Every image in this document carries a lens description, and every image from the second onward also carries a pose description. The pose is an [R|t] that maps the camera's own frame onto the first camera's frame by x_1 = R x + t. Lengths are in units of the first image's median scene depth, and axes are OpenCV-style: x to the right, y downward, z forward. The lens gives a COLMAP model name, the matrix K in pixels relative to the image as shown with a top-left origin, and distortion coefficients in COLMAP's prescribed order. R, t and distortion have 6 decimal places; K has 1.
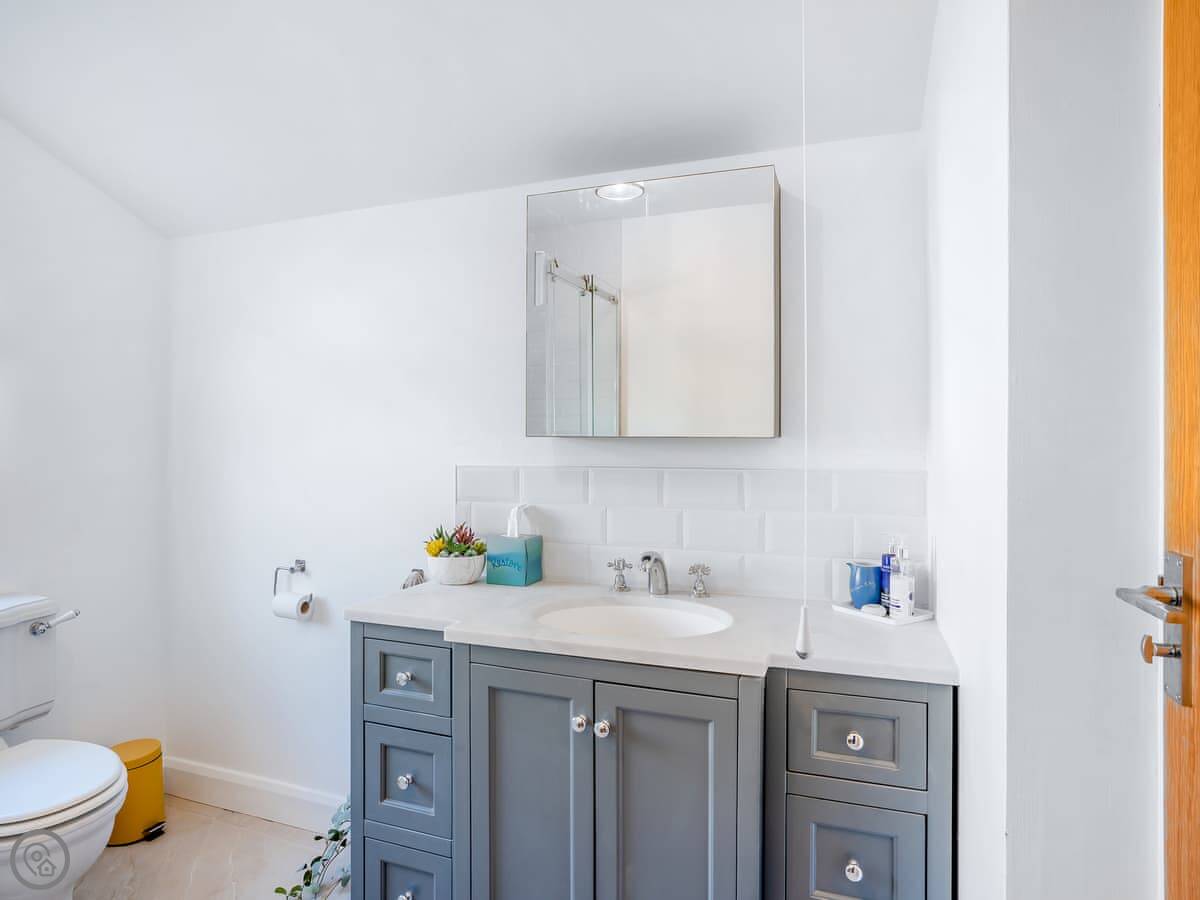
lens RADIAL K [[676.7, 0, 594.1], [0, 676.7, 445.9], [0, 0, 1]] dist [-0.063042, 0.035902]
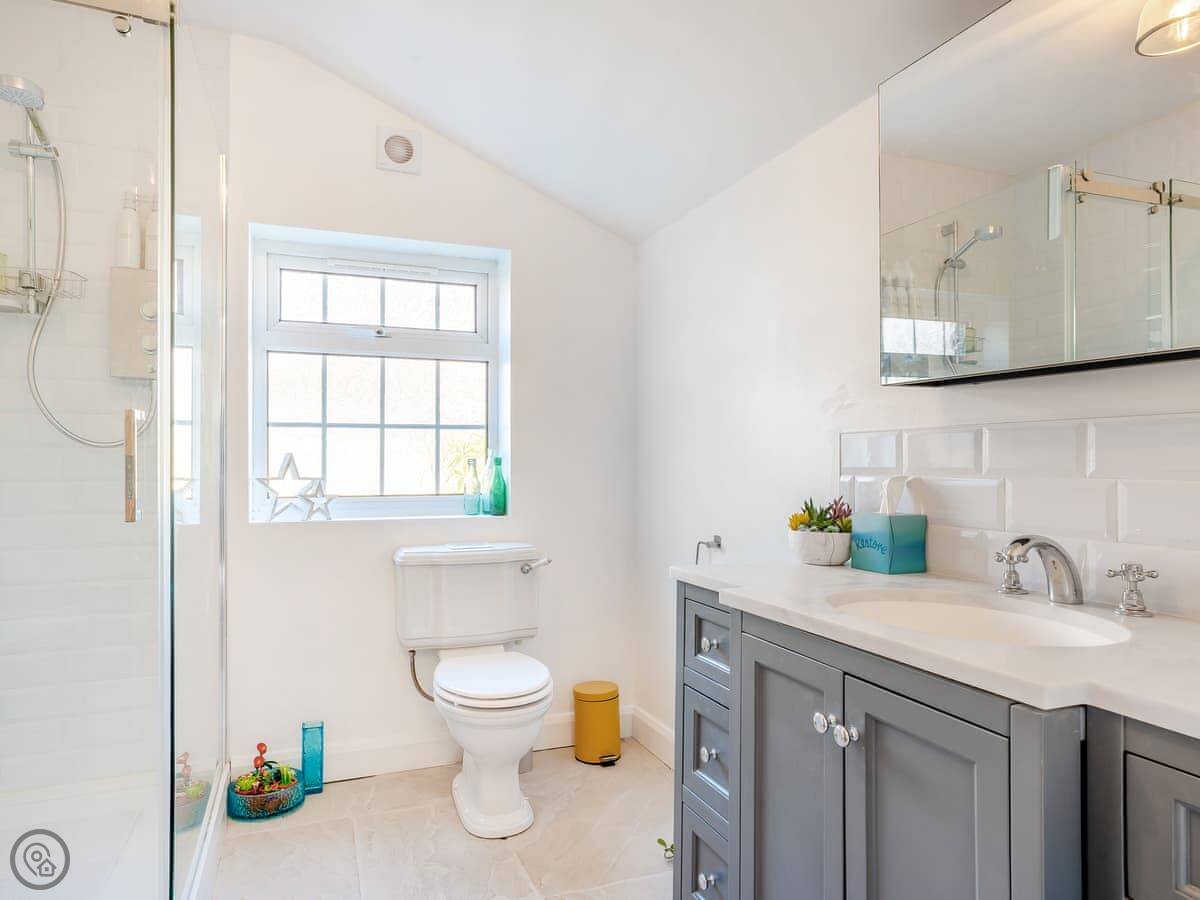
lens RADIAL K [[727.7, 0, 598.5], [0, 727.7, 462.4], [0, 0, 1]] dist [-0.068666, 0.046877]
pose [[0.656174, -0.006427, -0.754583, 0.320180], [-0.000769, 0.999958, -0.009186, 0.084288], [0.754610, 0.006608, 0.656141, 0.178278]]
